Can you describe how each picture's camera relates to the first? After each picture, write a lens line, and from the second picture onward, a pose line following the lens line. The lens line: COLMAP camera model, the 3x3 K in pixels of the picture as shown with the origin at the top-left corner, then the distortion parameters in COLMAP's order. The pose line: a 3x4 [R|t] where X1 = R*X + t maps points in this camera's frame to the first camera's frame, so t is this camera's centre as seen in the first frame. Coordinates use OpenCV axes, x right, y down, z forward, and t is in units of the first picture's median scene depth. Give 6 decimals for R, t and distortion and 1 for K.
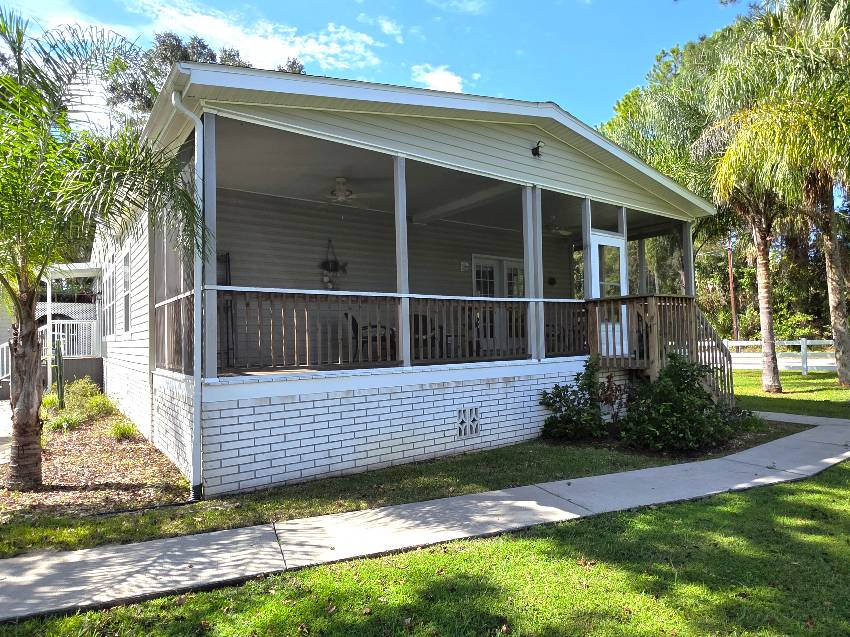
lens RADIAL K [[511.3, 0, 425.3], [0, 511.3, 321.5], [0, 0, 1]] dist [0.000449, 0.000161]
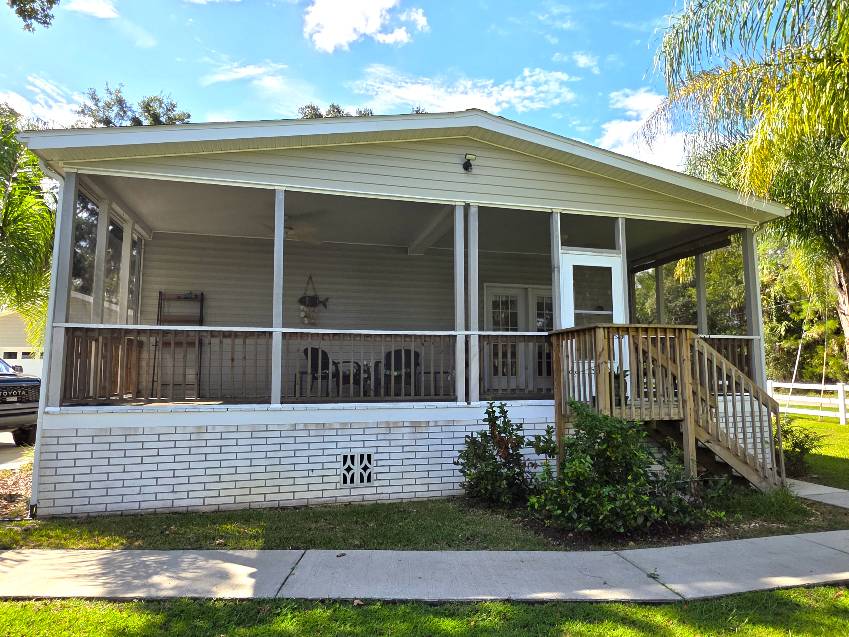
lens RADIAL K [[509.8, 0, 424.5], [0, 509.8, 318.5], [0, 0, 1]] dist [-0.007576, 0.001412]
pose [[0.929037, -0.020424, -0.369422, 0.569666], [-0.006495, 0.997421, -0.071476, -0.005089], [0.369930, 0.068803, 0.926509, 0.207754]]
